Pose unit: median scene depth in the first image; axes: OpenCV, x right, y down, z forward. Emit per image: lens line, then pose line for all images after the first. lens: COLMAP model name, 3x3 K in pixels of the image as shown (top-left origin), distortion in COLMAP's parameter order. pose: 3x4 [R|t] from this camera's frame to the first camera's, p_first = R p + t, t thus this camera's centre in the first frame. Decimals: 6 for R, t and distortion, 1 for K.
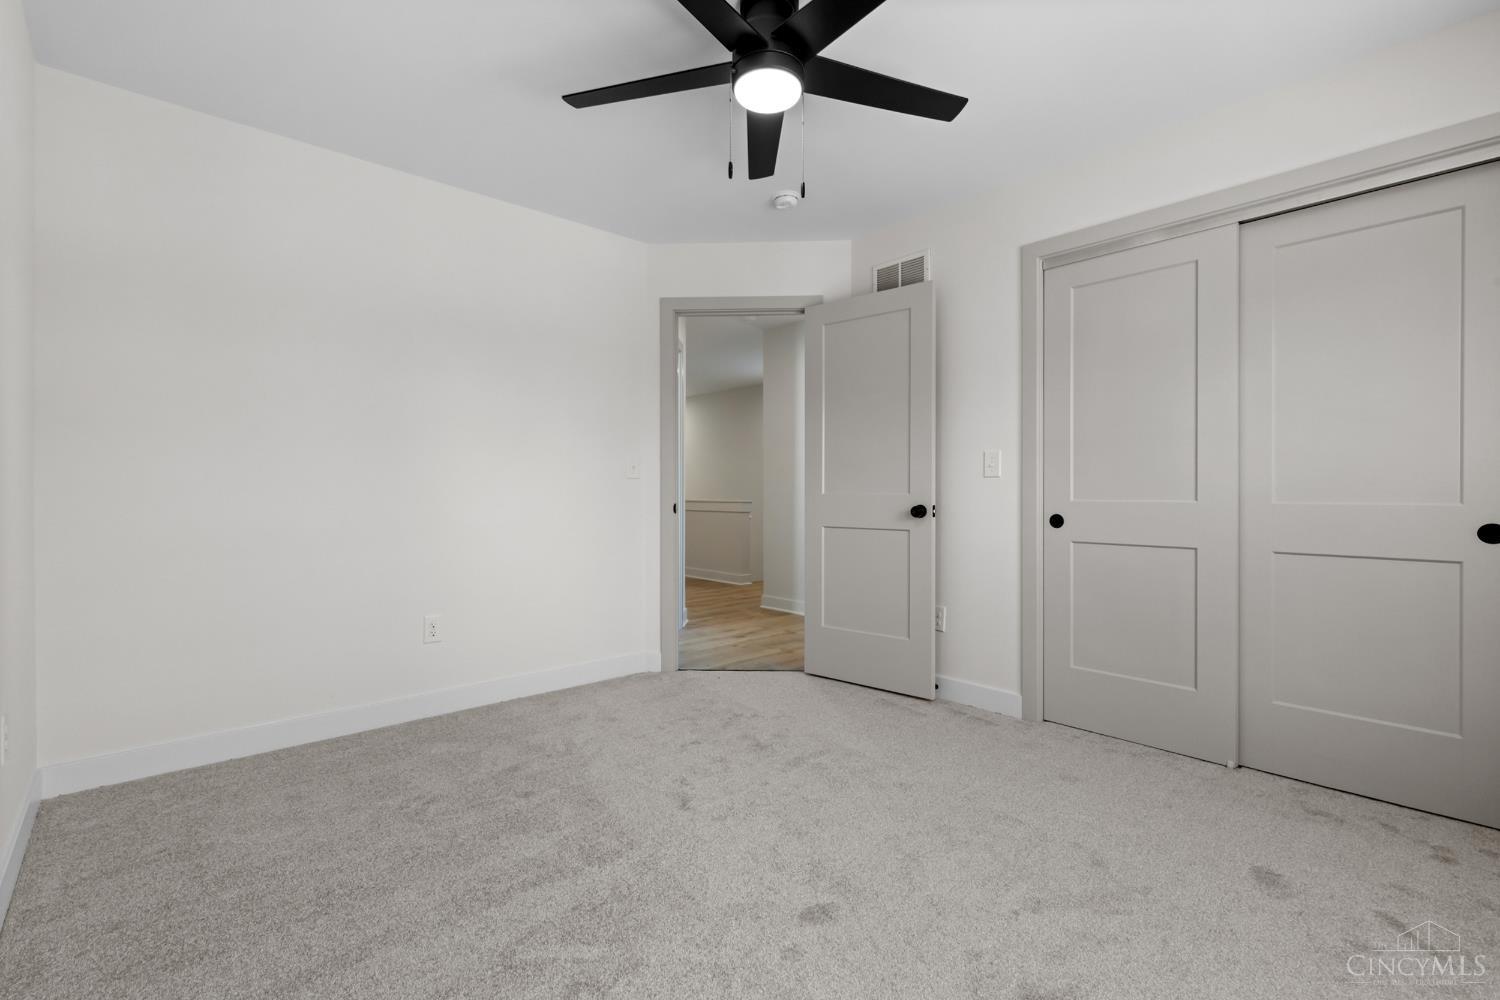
lens RADIAL K [[672.4, 0, 740.3], [0, 672.4, 499.7], [0, 0, 1]] dist [0.004007, 0.000953]
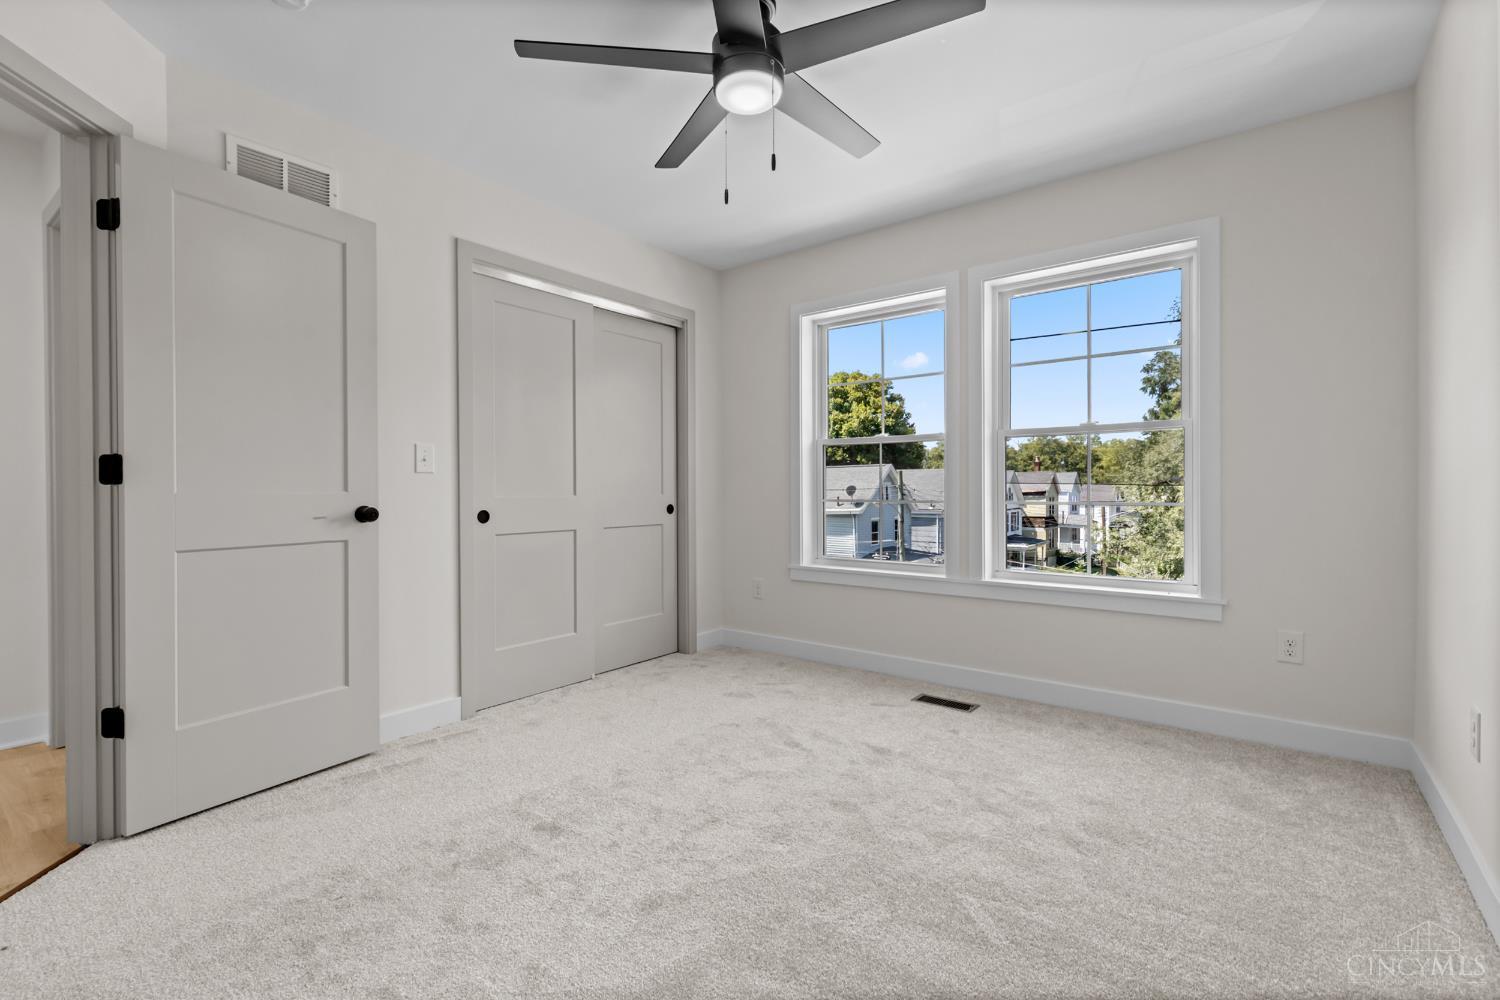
lens RADIAL K [[672.4, 0, 742.4], [0, 672.4, 494.5], [0, 0, 1]] dist [0.004007, 0.000953]
pose [[-0.187813, -0.005882, 0.982187, -0.643211], [0.008572, 0.999934, 0.007628, -0.008014], [-0.982167, 0.009852, -0.187750, 0.804892]]
